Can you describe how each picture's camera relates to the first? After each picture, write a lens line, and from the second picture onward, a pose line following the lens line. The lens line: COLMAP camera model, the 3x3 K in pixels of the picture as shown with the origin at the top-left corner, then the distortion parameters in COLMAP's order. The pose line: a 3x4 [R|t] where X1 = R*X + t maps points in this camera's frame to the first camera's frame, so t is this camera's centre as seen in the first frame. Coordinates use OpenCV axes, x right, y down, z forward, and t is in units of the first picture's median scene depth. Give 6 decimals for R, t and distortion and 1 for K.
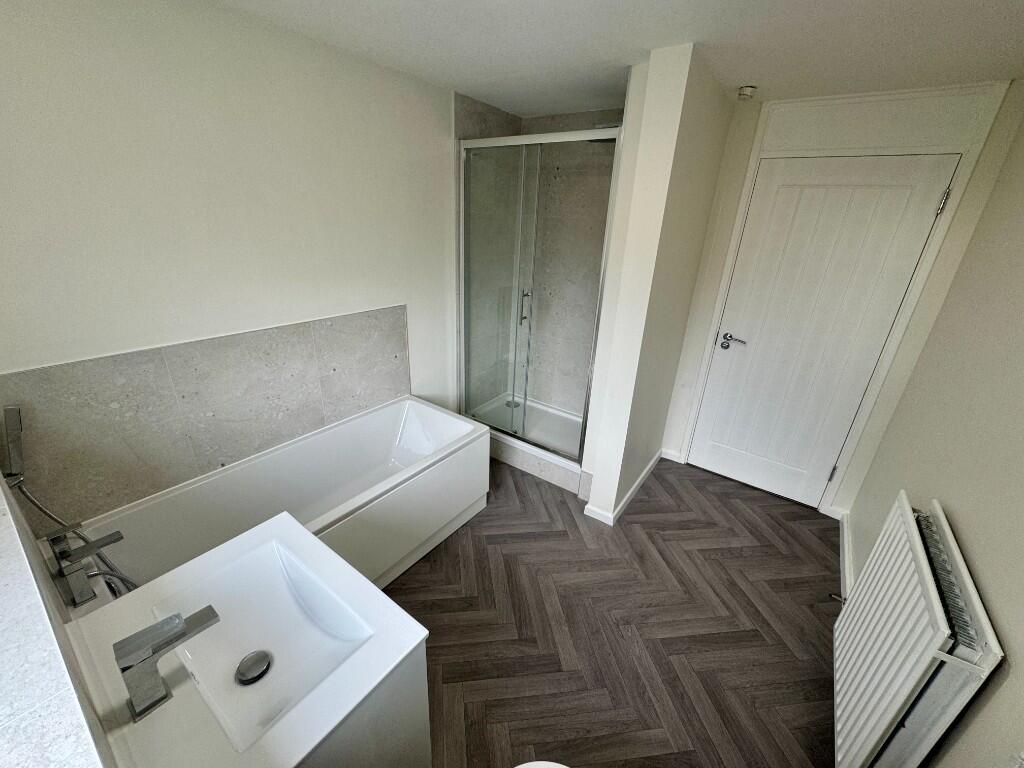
lens RADIAL K [[405.8, 0, 512.0], [0, 405.8, 384.0], [0, 0, 1]] dist [-0.002315, -0.000250]
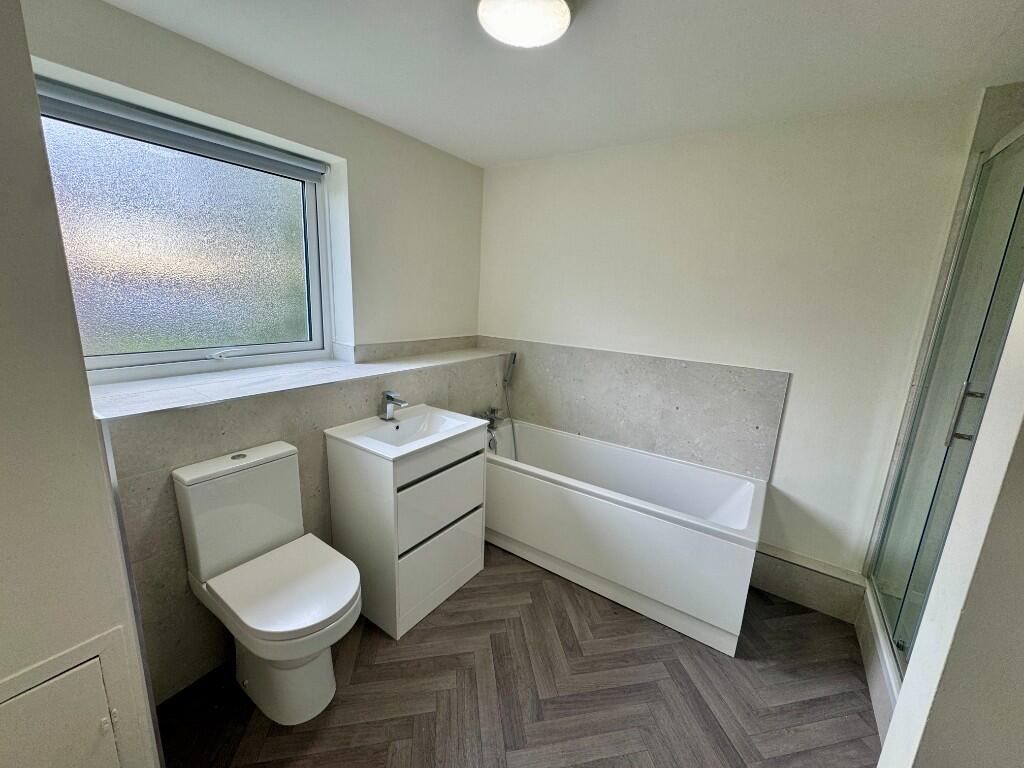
lens RADIAL K [[405.8, 0, 512.0], [0, 405.8, 384.0], [0, 0, 1]] dist [-0.002315, -0.000250]
pose [[0.033691, 0.172461, -0.984440, 0.667106], [-0.423715, 0.894562, 0.142215, -0.066105], [0.905169, 0.412330, 0.103213, 0.513527]]
